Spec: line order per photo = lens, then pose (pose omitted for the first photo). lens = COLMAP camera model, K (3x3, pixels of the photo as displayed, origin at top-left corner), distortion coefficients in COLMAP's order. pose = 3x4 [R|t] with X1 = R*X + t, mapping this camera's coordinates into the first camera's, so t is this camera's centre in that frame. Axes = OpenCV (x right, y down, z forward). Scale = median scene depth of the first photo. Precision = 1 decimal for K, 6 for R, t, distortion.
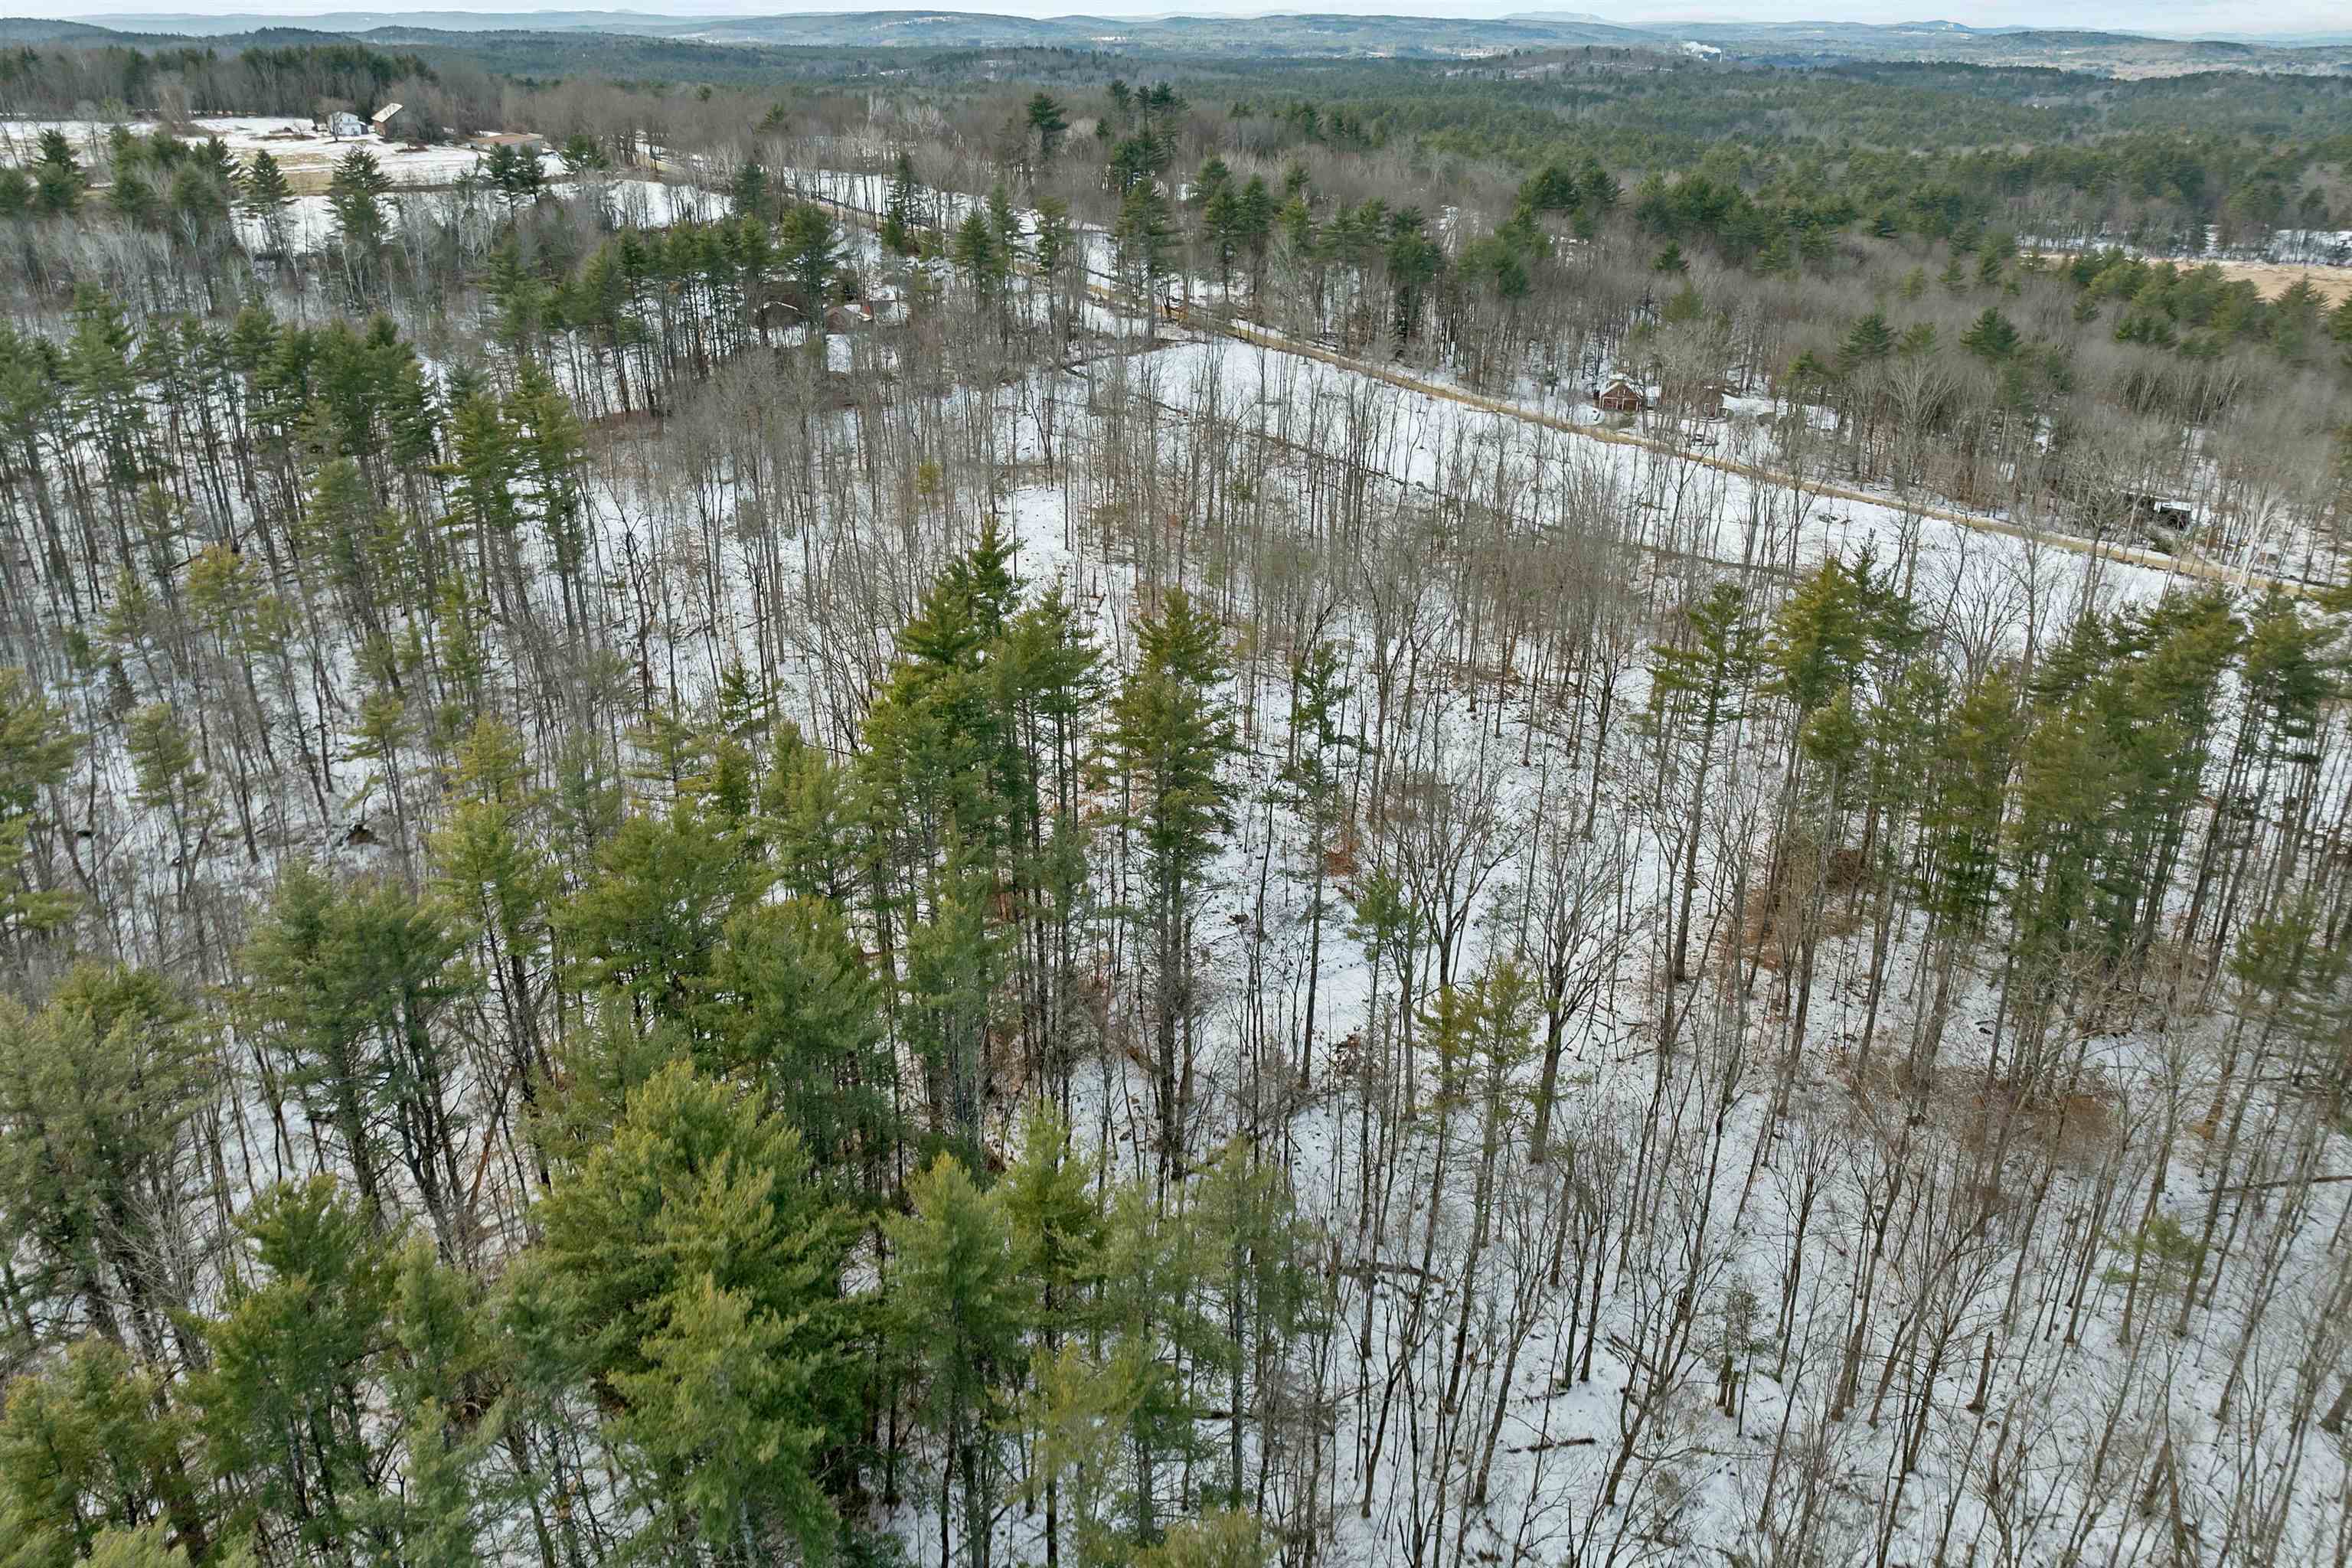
lens RADIAL K [[1683.3, 0, 1181.8], [0, 1683.3, 804.8], [0, 0, 1]] dist [-0.038703, 0.006131]
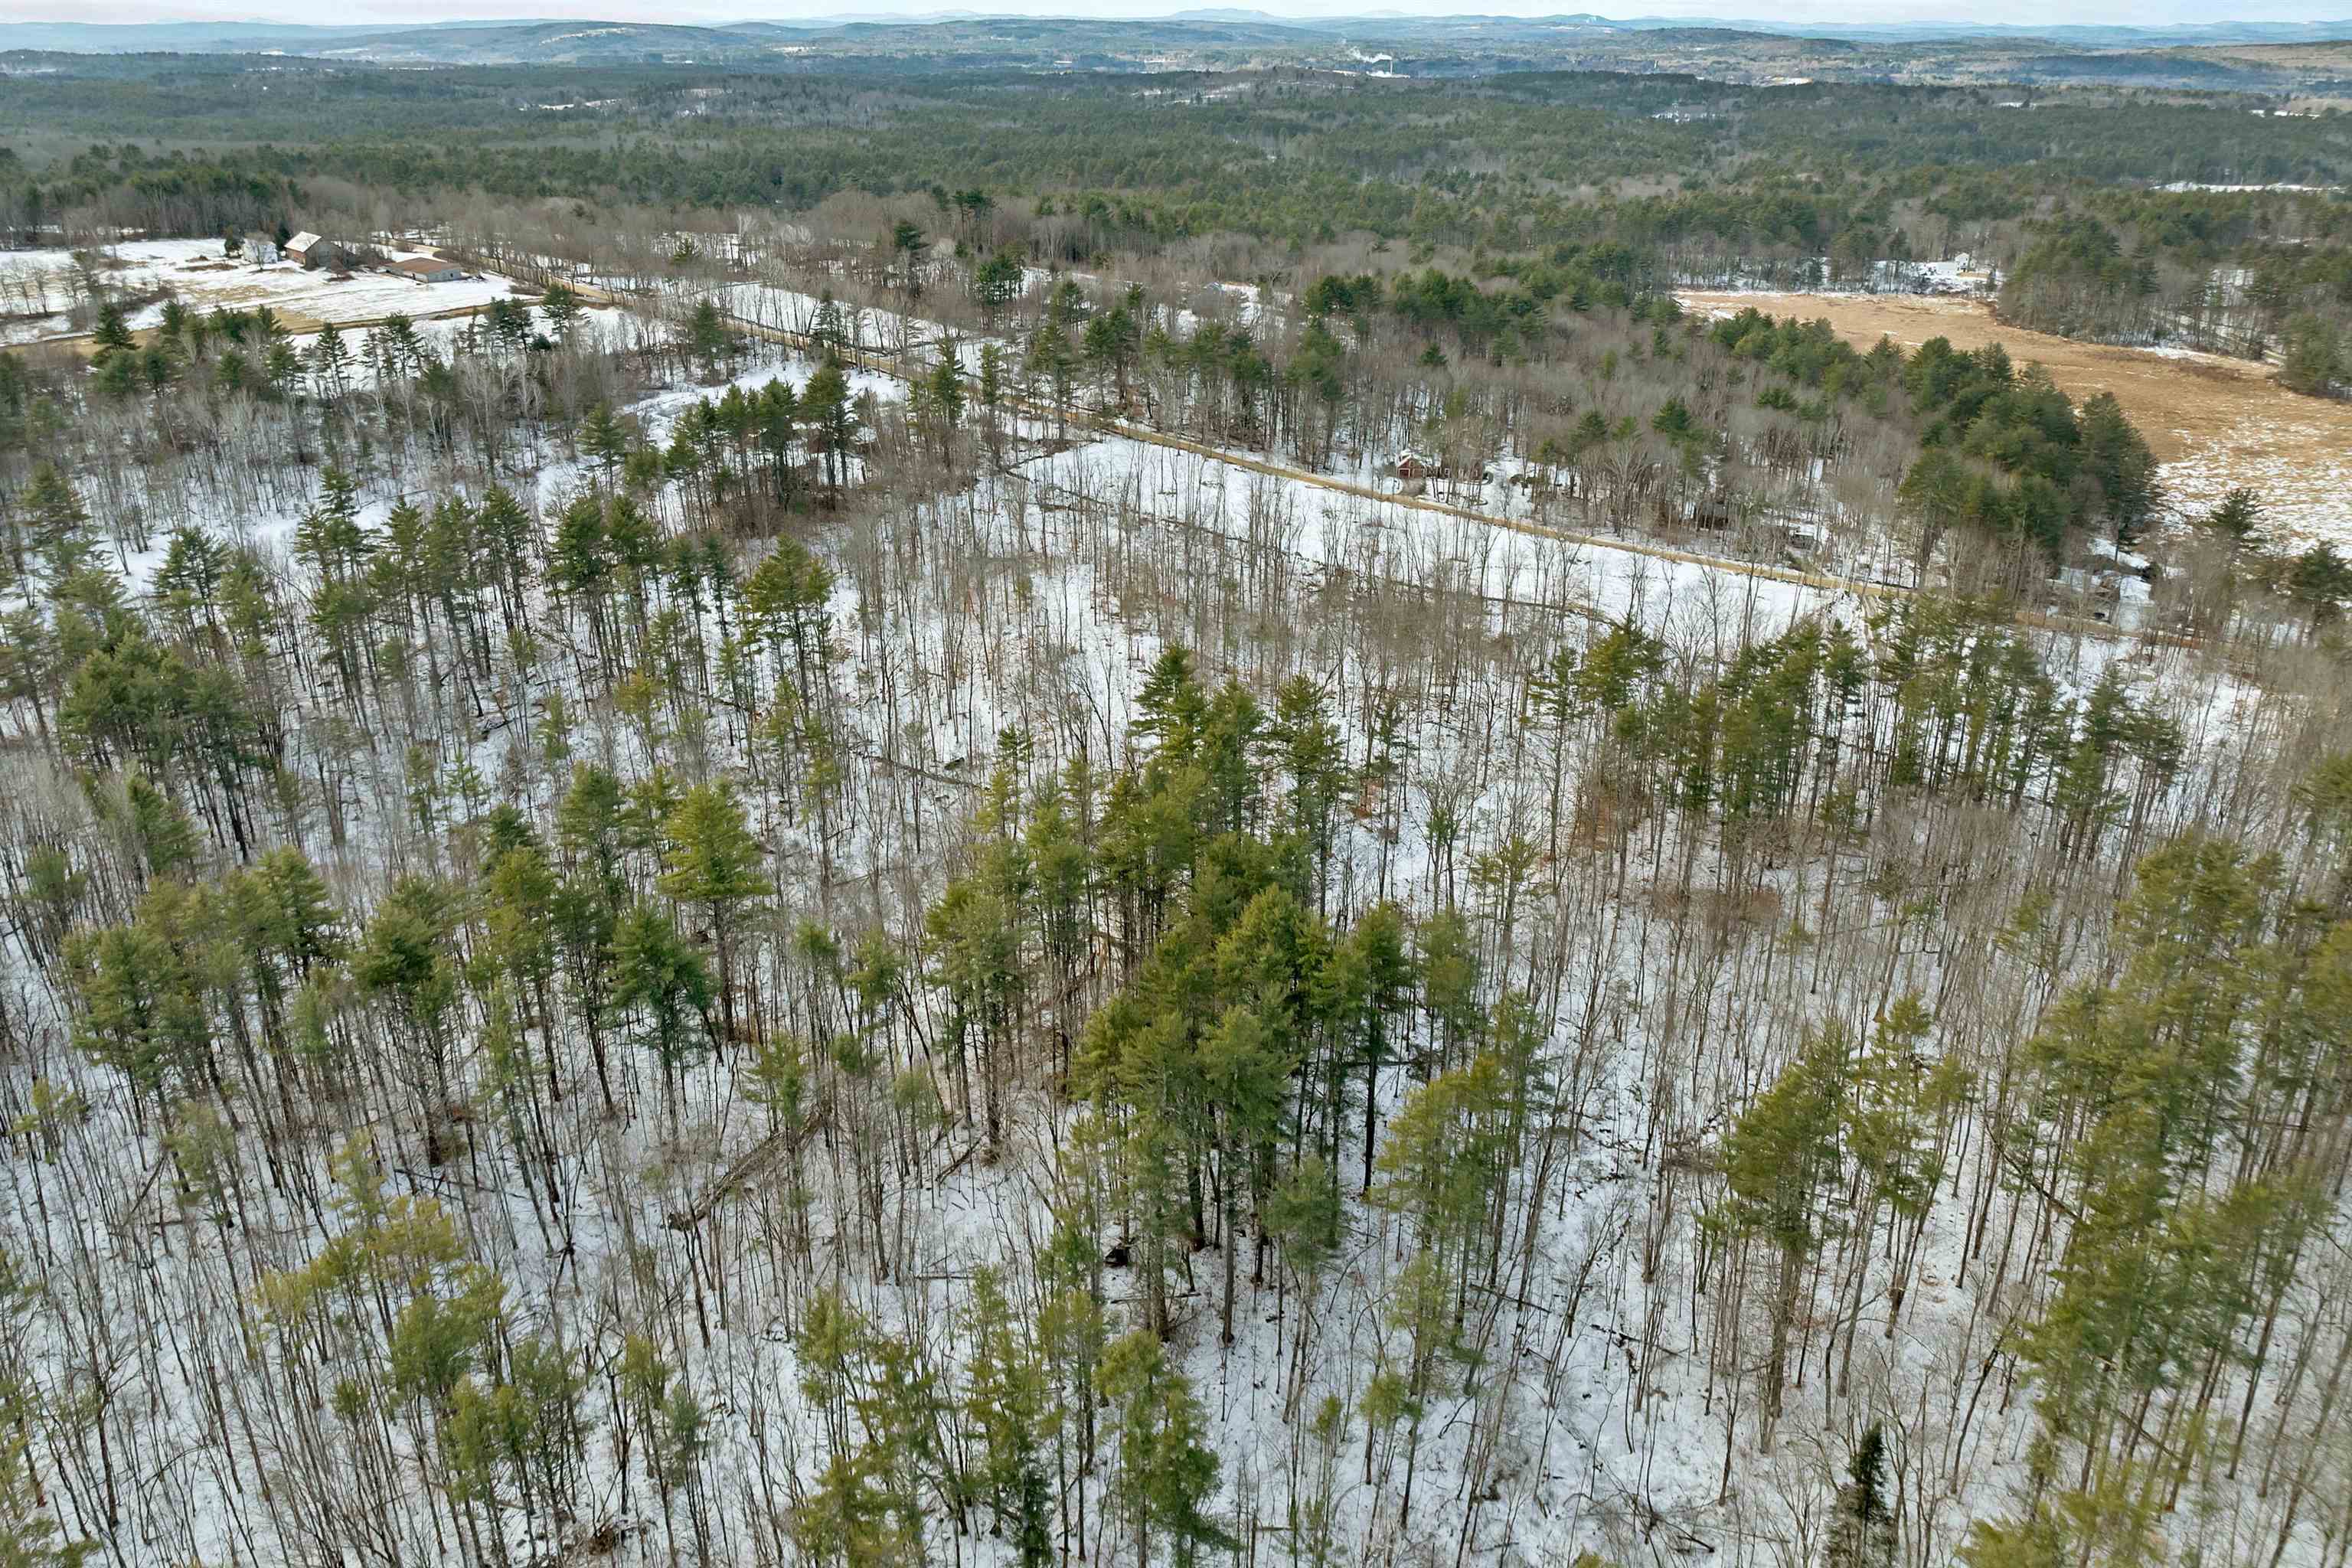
lens RADIAL K [[1682.9, 0, 1174.7], [0, 1682.9, 778.1], [0, 0, 1]] dist [-0.038678, 0.005983]
pose [[0.984872, -0.079072, 0.154190, -0.153675], [0.080828, 0.996715, -0.005137, -0.003444], [-0.153277, 0.017522, 0.988028, -0.298894]]
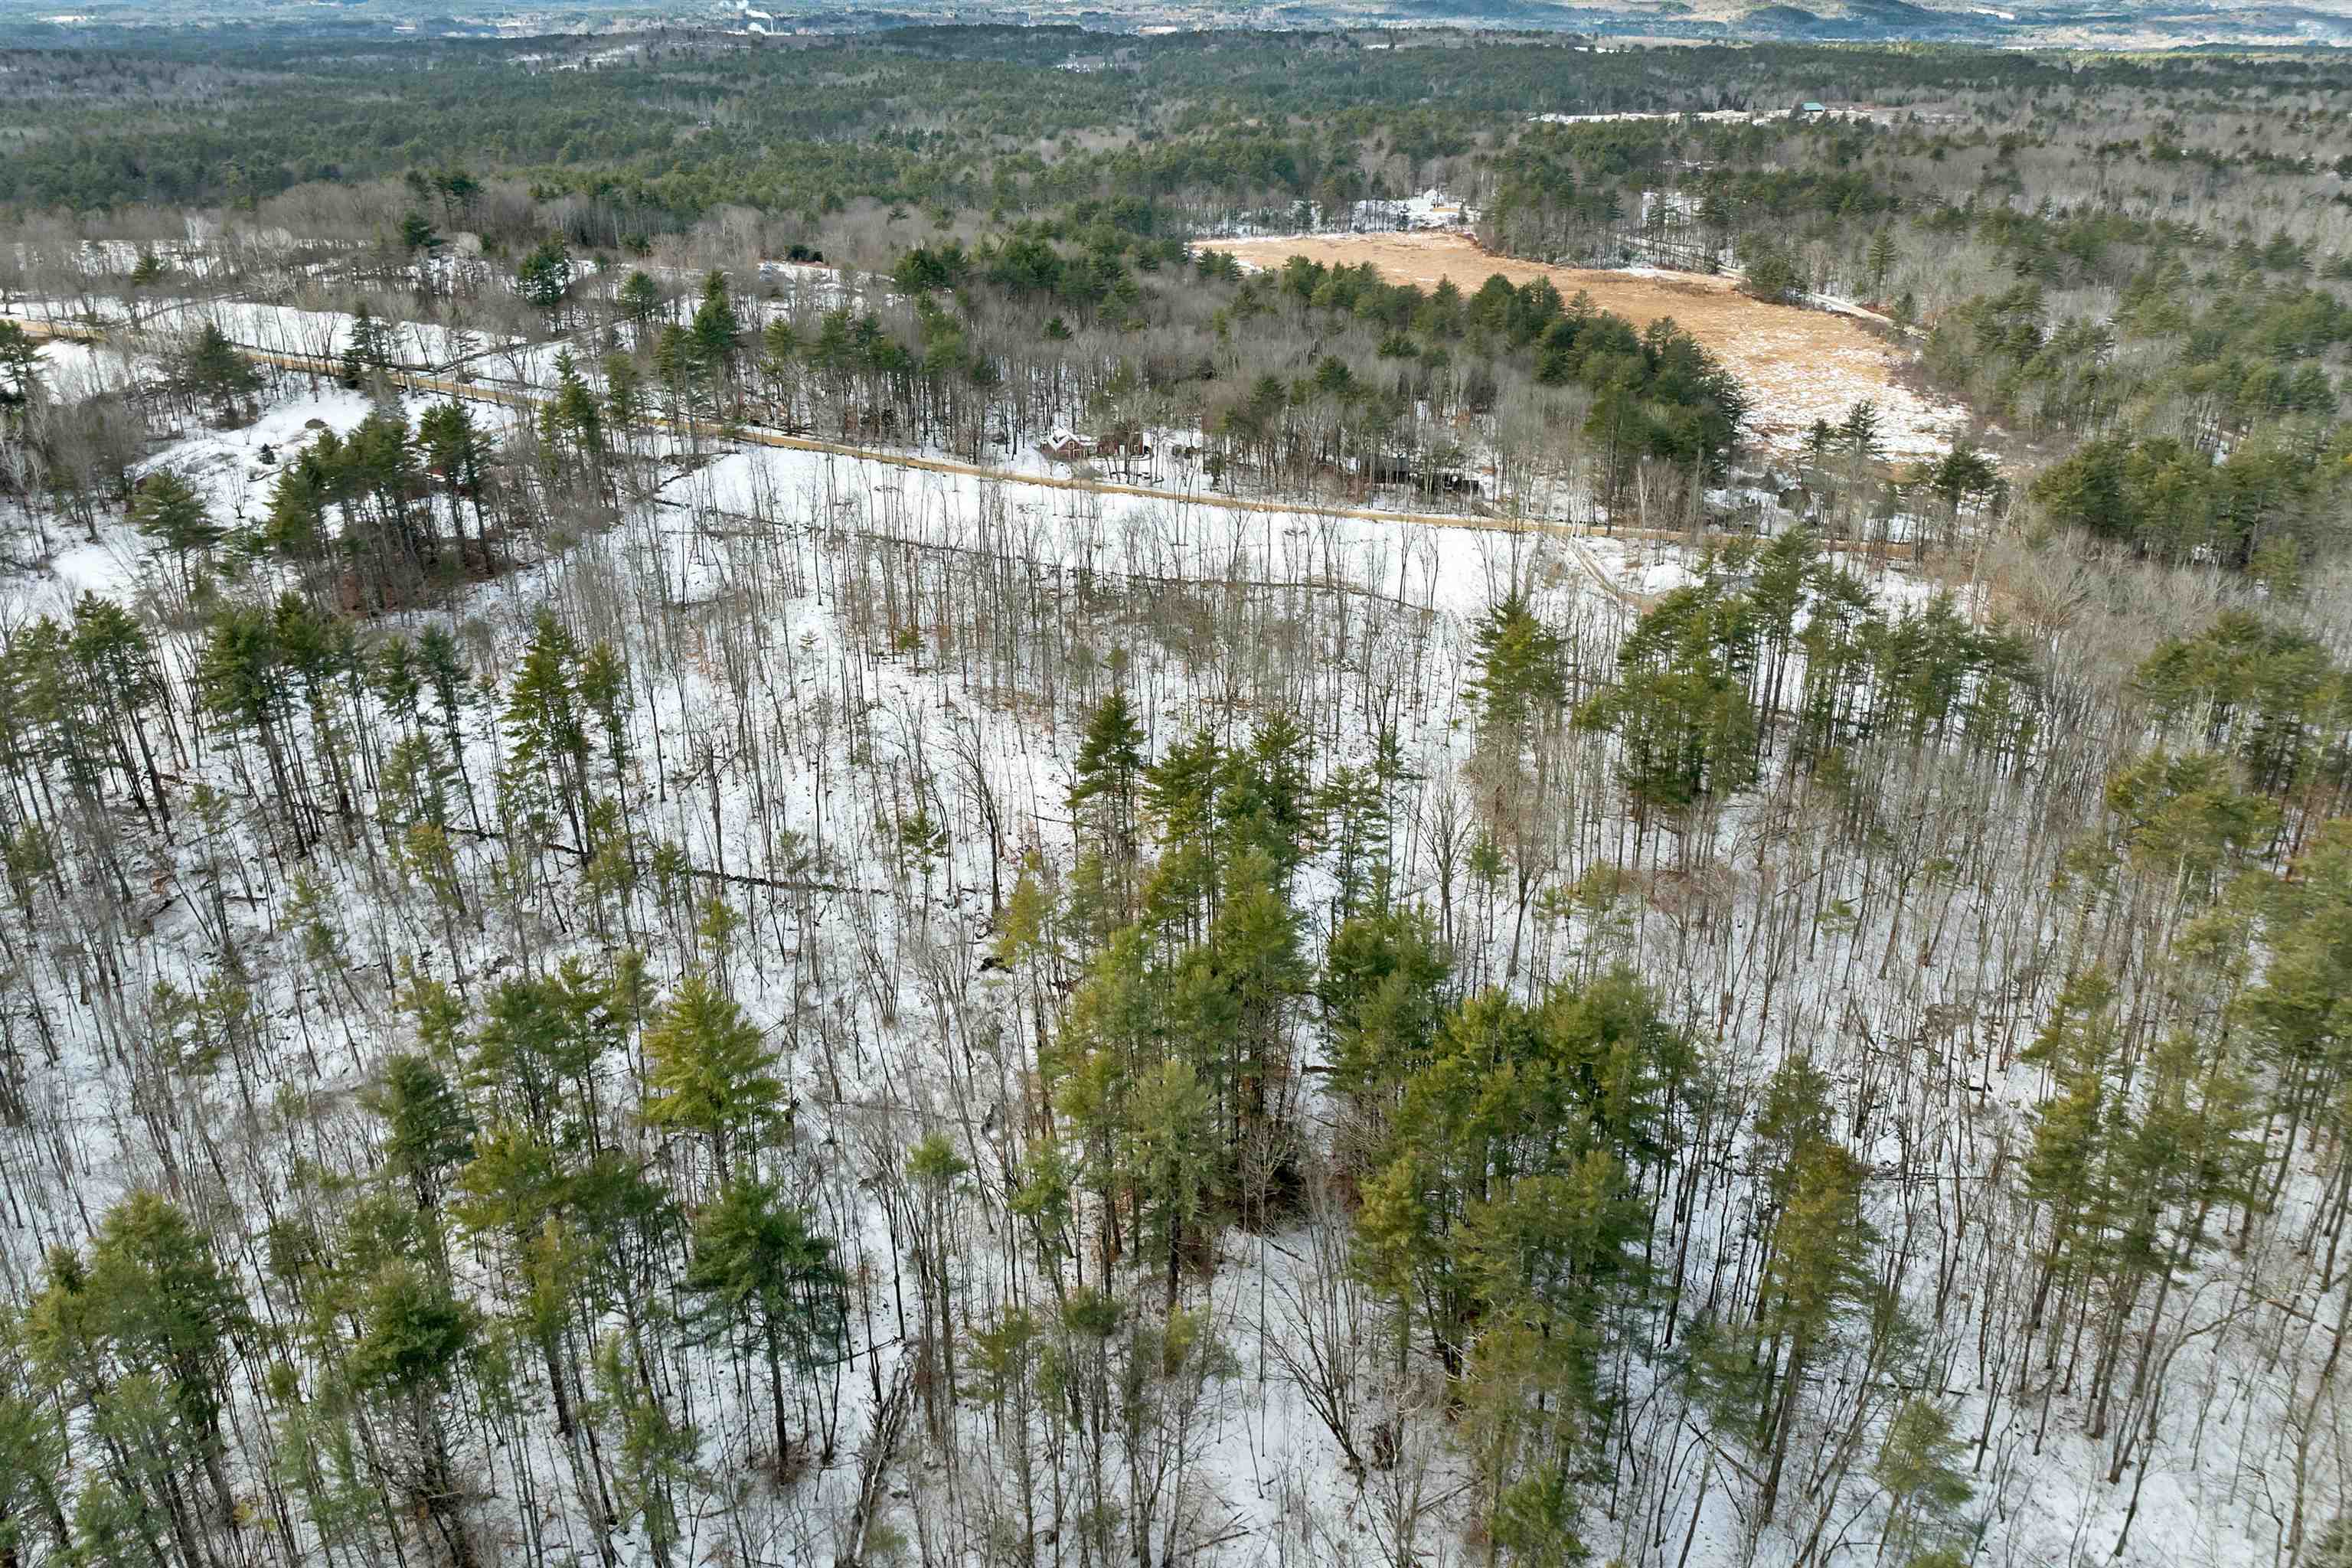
lens RADIAL K [[1656.6, 0, 1176.0], [0, 1656.6, 784.0], [0, 0, 1]] dist [-0.036660, 0.006100]
pose [[0.864318, -0.231058, 0.446729, -0.293847], [0.221474, 0.972323, 0.074406, -0.070850], [-0.451557, 0.034628, 0.891570, -0.154724]]
